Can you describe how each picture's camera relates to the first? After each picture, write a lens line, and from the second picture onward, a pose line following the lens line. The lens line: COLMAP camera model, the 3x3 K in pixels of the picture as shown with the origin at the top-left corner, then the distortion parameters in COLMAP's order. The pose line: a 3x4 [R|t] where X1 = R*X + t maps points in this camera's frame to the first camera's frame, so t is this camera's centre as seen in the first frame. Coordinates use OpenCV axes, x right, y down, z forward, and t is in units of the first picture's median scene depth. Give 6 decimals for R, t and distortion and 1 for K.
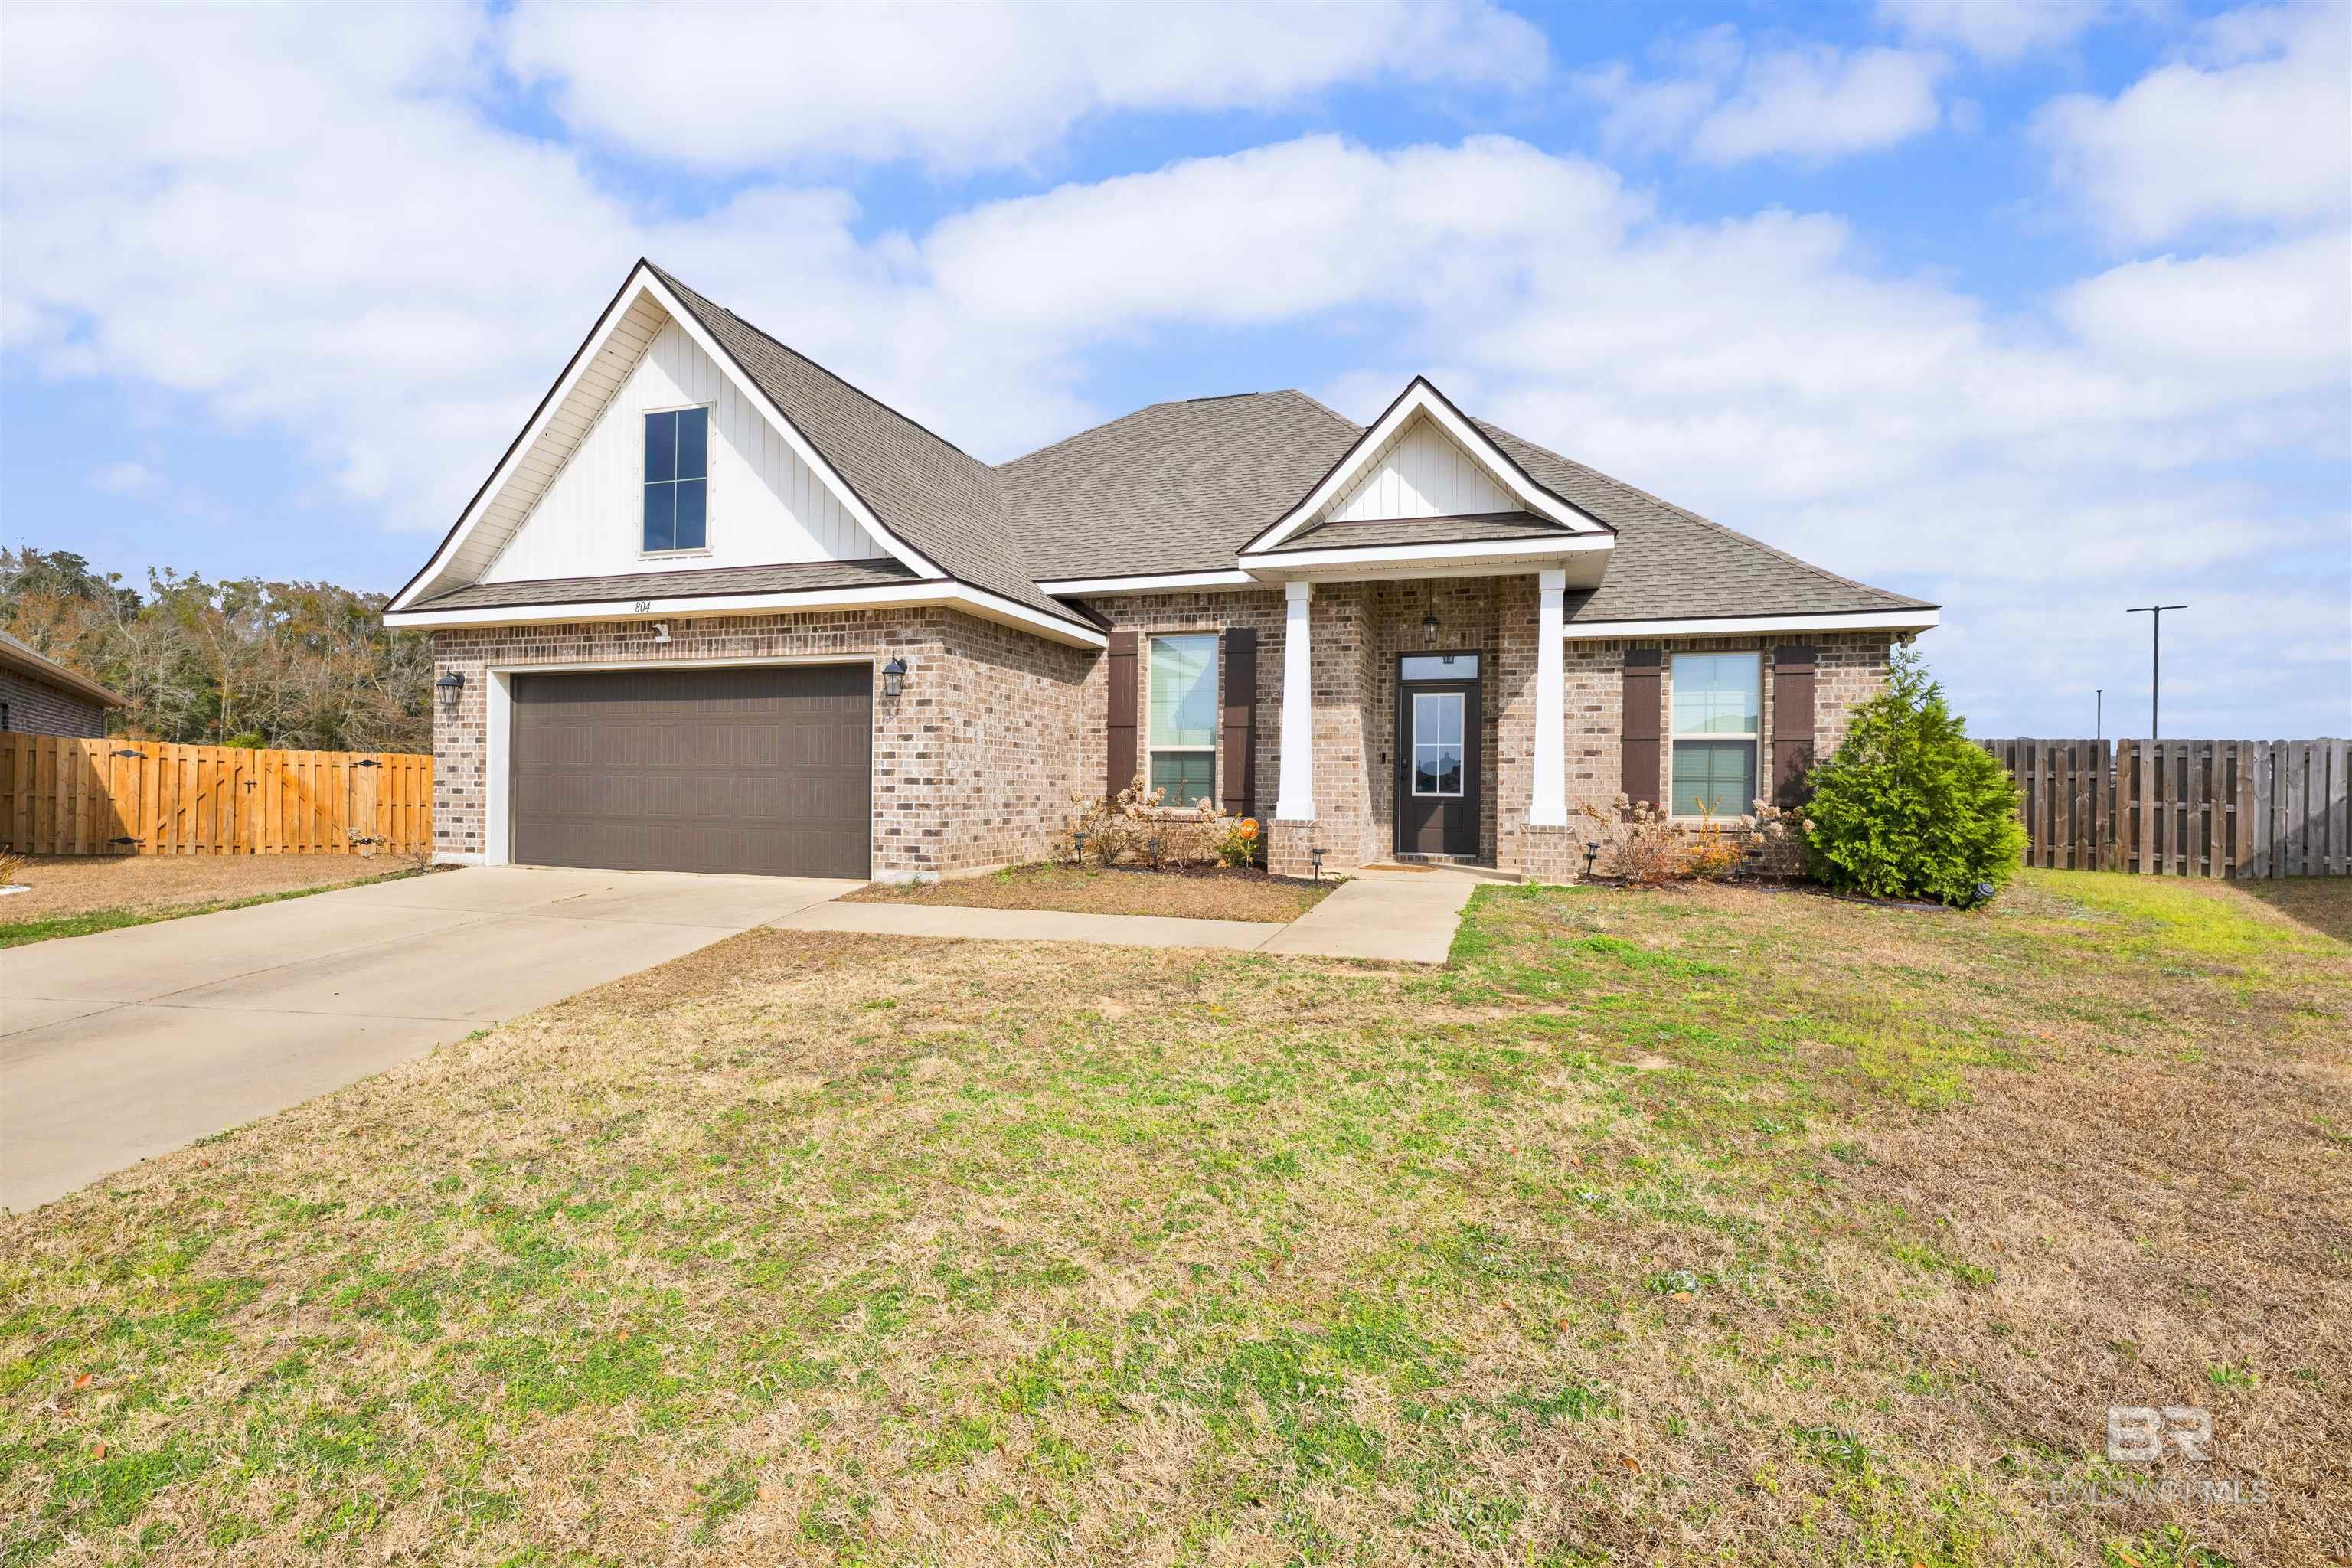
lens RADIAL K [[1138.5, 0, 1172.4], [0, 1138.5, 781.4], [0, 0, 1]] dist [0.000348, -0.000542]
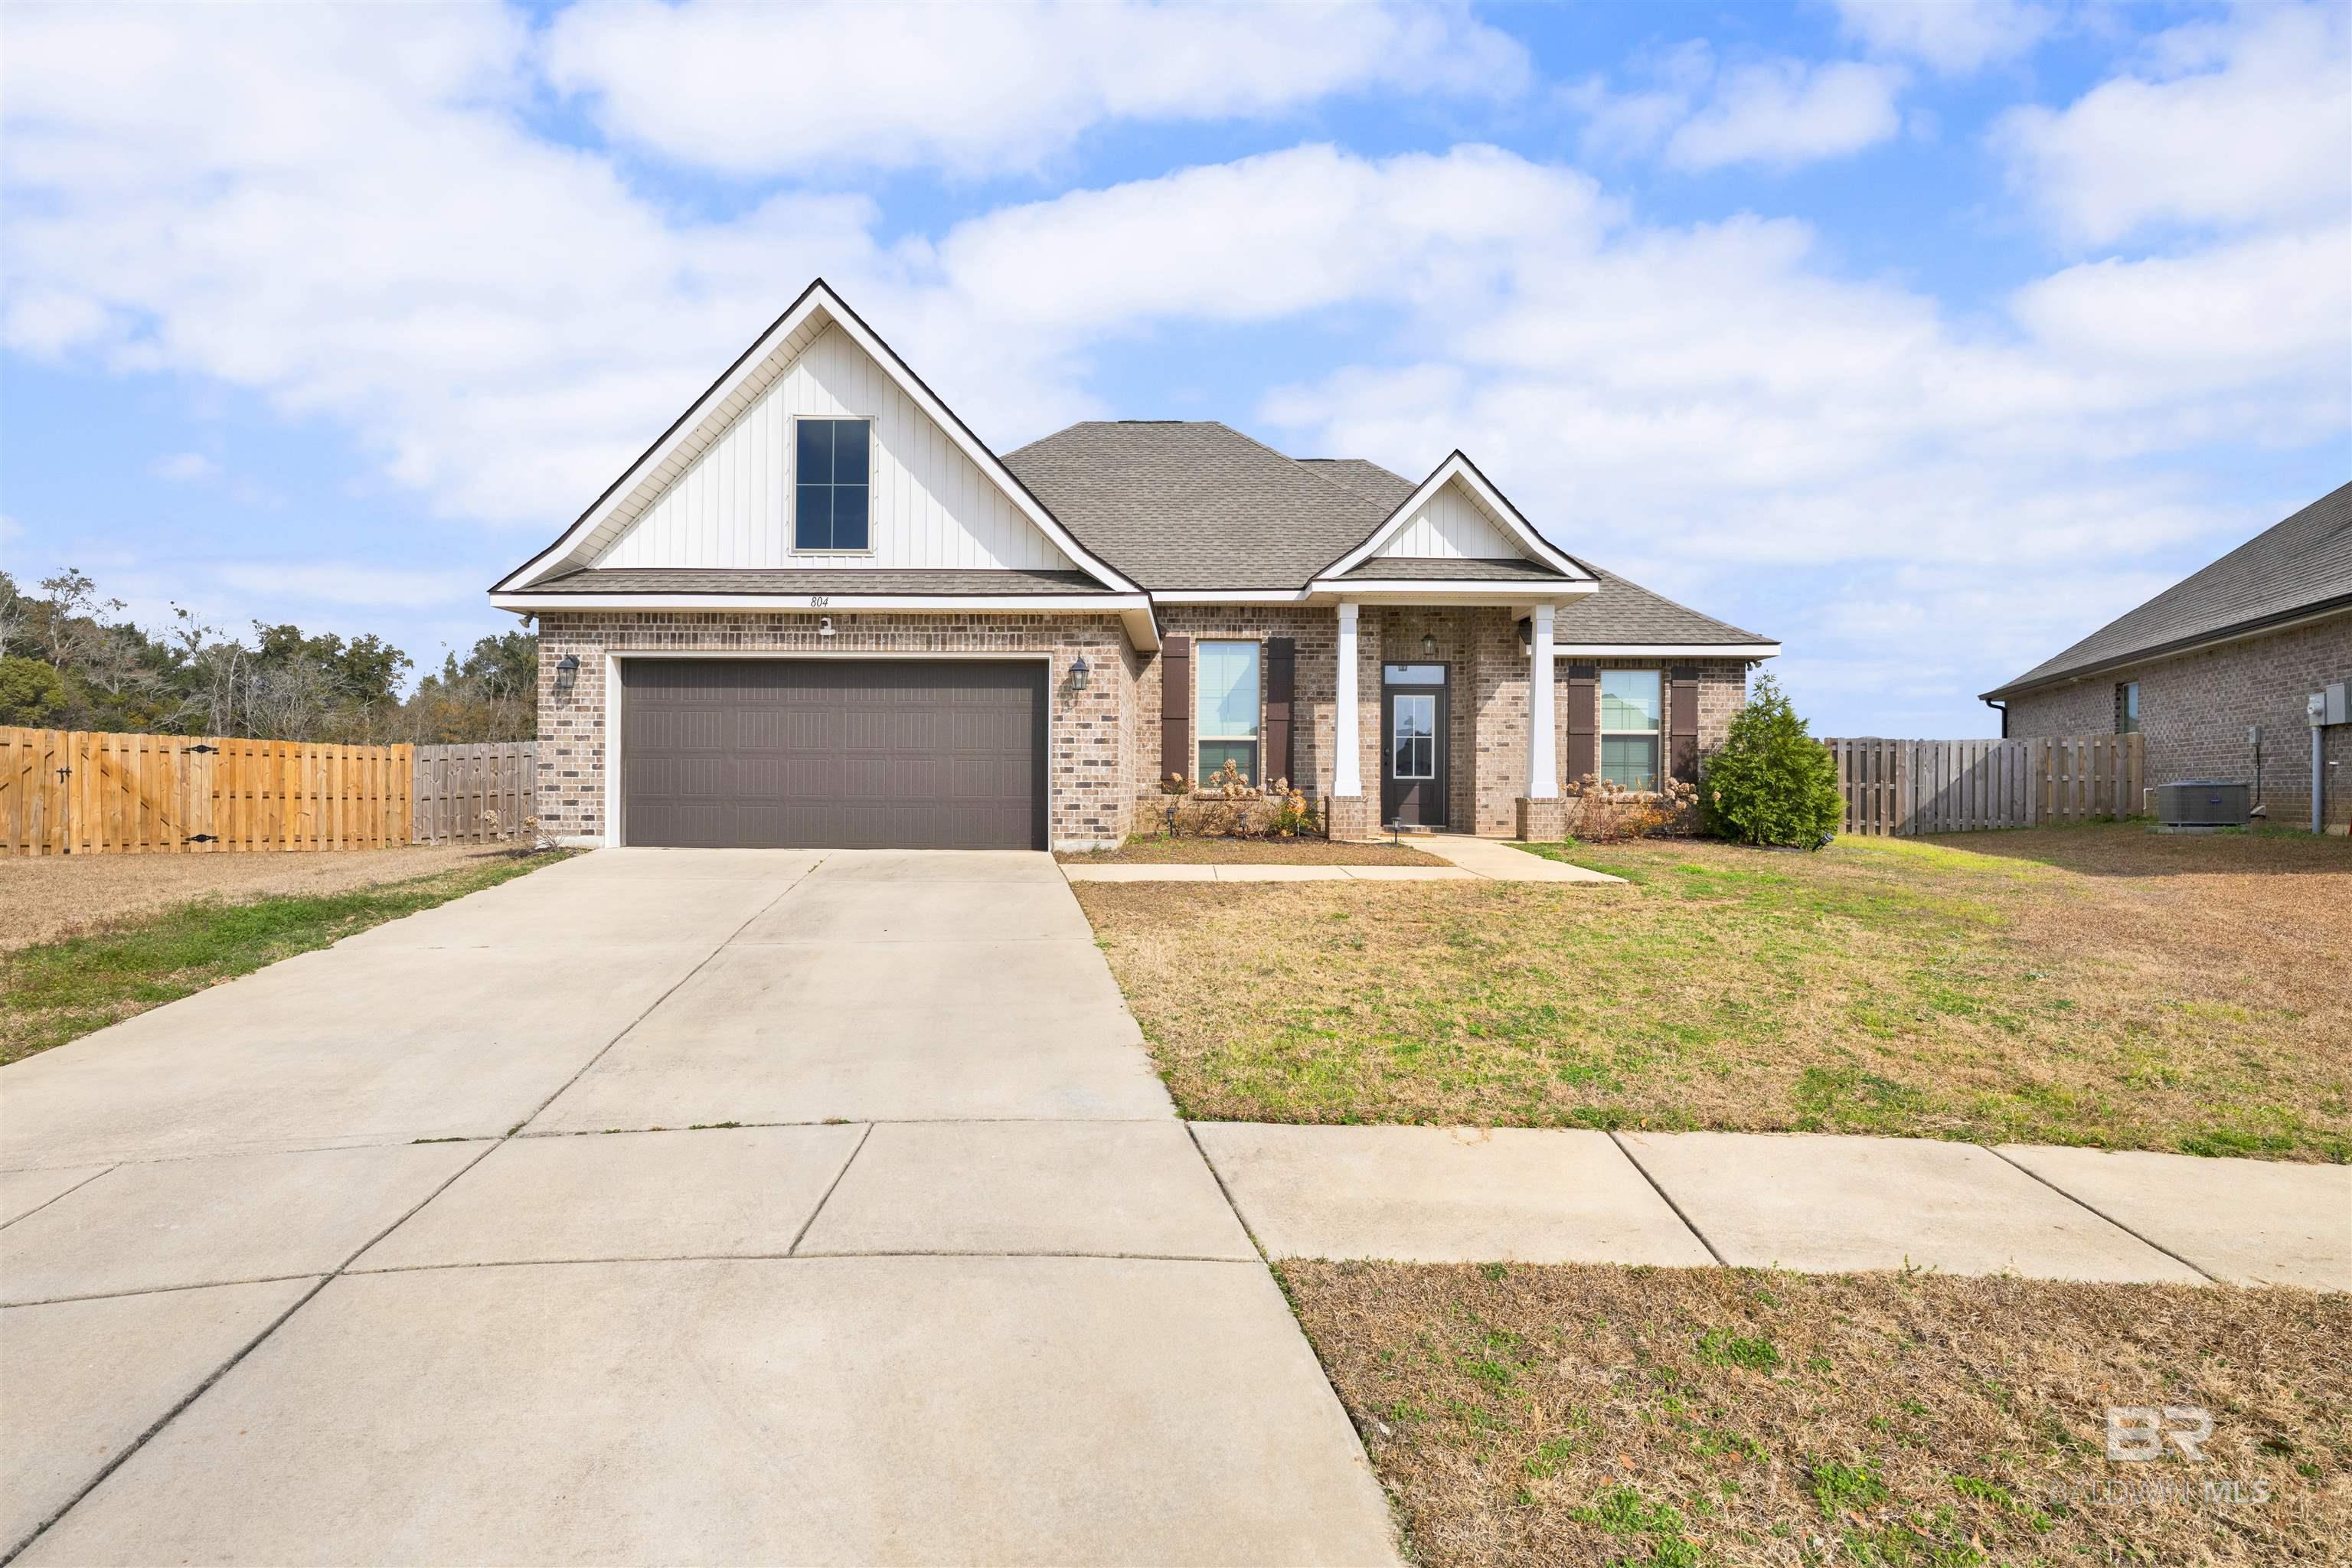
lens RADIAL K [[1206.6, 0, 1160.9], [0, 1206.6, 781.6], [0, 0, 1]] dist [-0.001482, 0.000152]
pose [[0.949888, -0.002384, 0.312580, -0.493023], [0.001935, 0.999997, 0.001745, 0.015102], [-0.312583, -0.001053, 0.949890, -0.180219]]
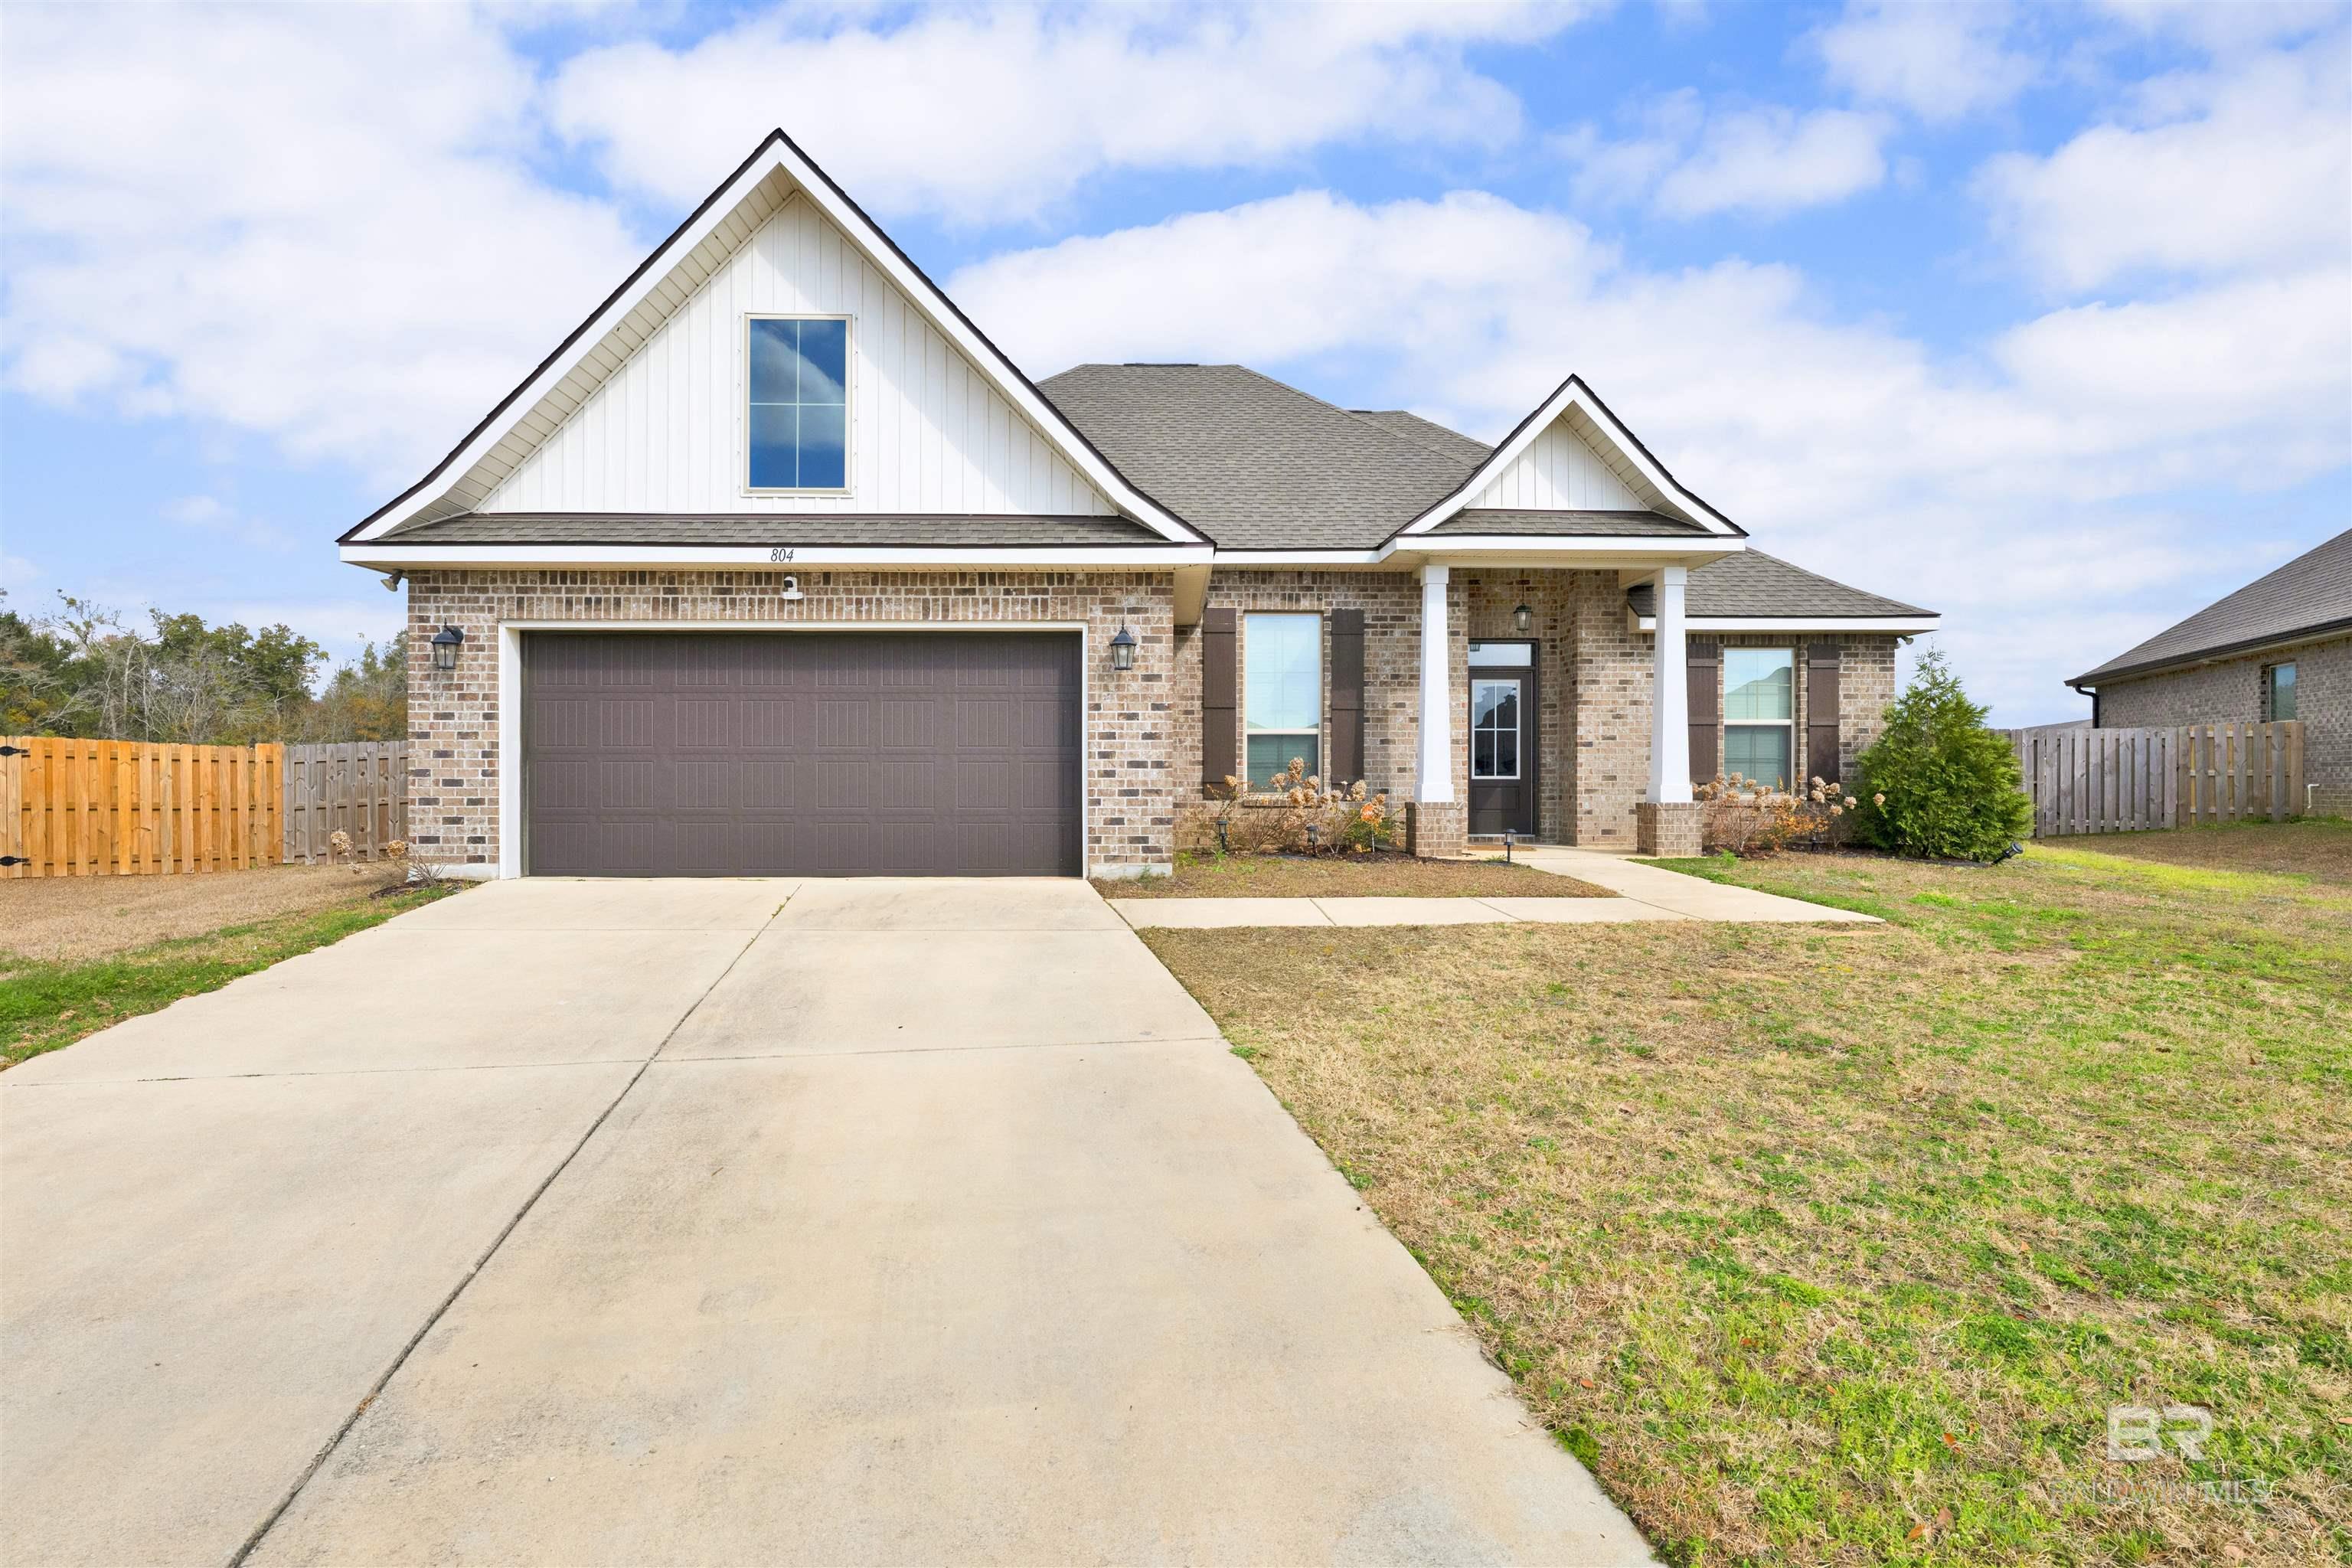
lens RADIAL K [[1206.6, 0, 1153.7], [0, 1206.6, 782.0], [0, 0, 1]] dist [-0.001482, 0.000152]
pose [[0.938498, -0.009746, 0.345147, -0.493140], [0.007789, 0.999945, 0.007054, 0.006294], [-0.345196, -0.003932, 0.938522, 0.086197]]
